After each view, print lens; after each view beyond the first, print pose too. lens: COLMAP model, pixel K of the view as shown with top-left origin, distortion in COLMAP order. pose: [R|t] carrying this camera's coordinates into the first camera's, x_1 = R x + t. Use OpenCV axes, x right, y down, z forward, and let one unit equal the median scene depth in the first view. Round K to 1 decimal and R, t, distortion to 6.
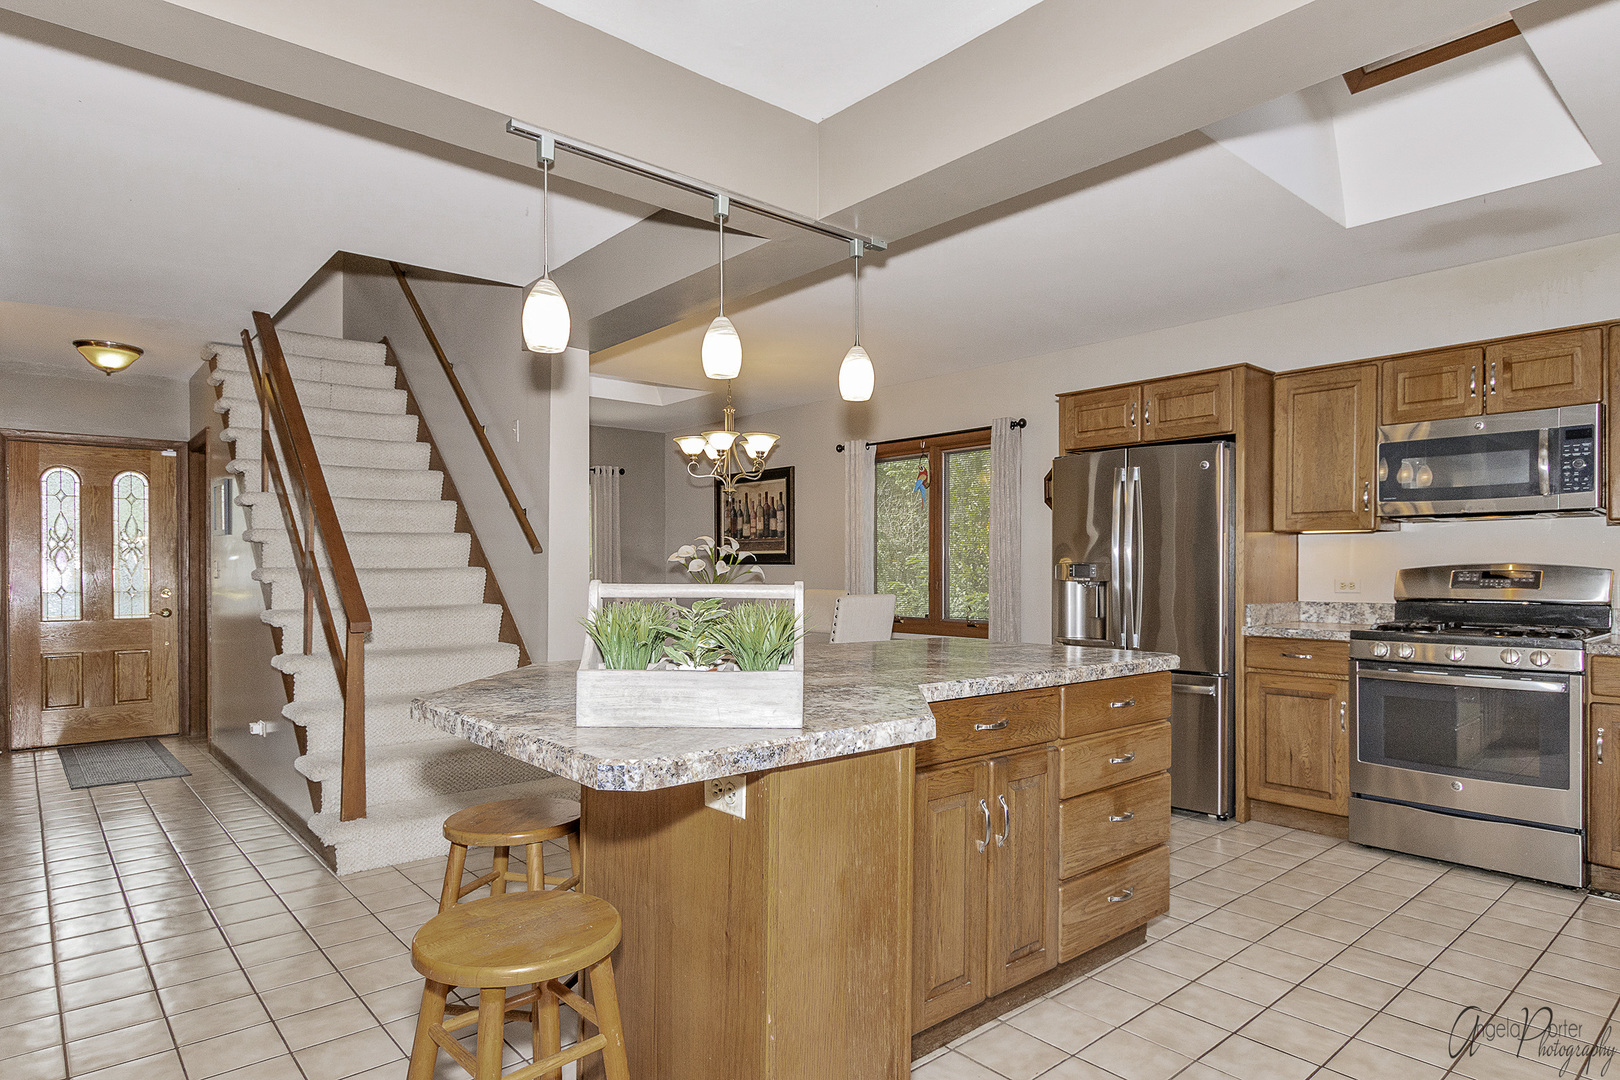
lens RADIAL K [[915.4, 0, 811.6], [0, 915.4, 556.6], [0, 0, 1]] dist [0.002753, -0.001649]
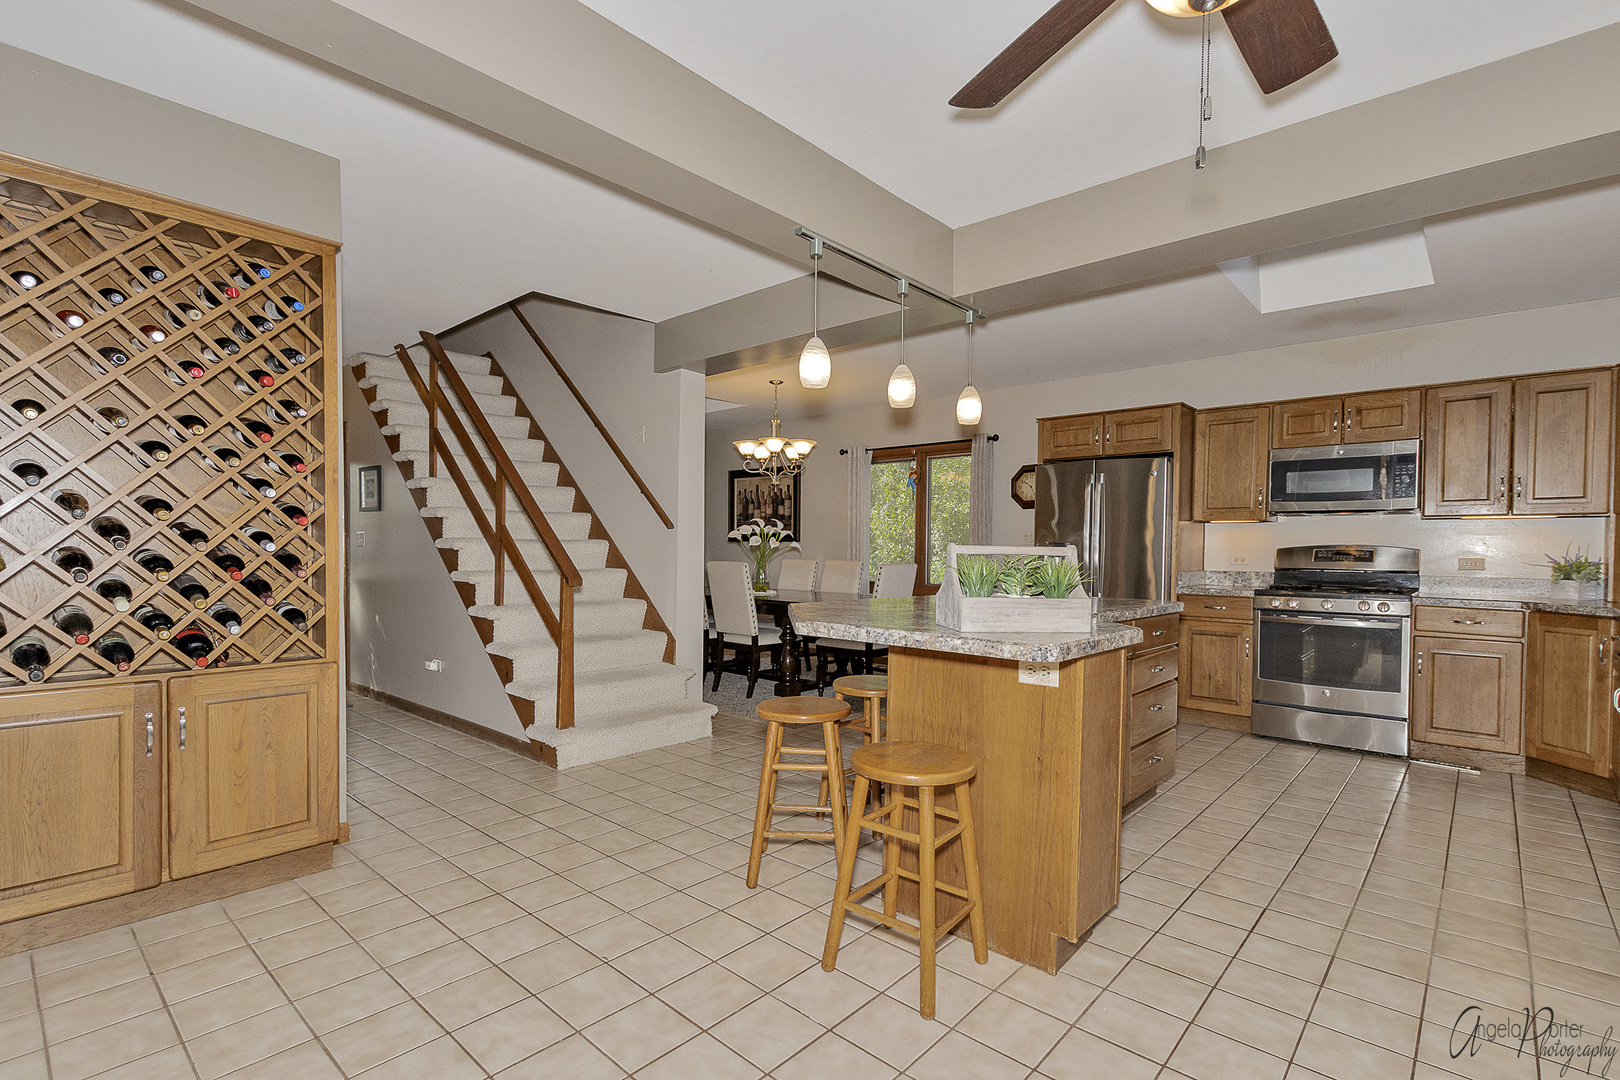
lens RADIAL K [[762.0, 0, 813.6], [0, 762.0, 550.8], [0, 0, 1]] dist [0.003001, 0.000322]
pose [[0.992297, 0.010502, 0.123436, -0.243659], [-0.012515, 0.999801, 0.015543, 0.008261], [-0.123248, -0.016968, 0.992231, -0.111139]]
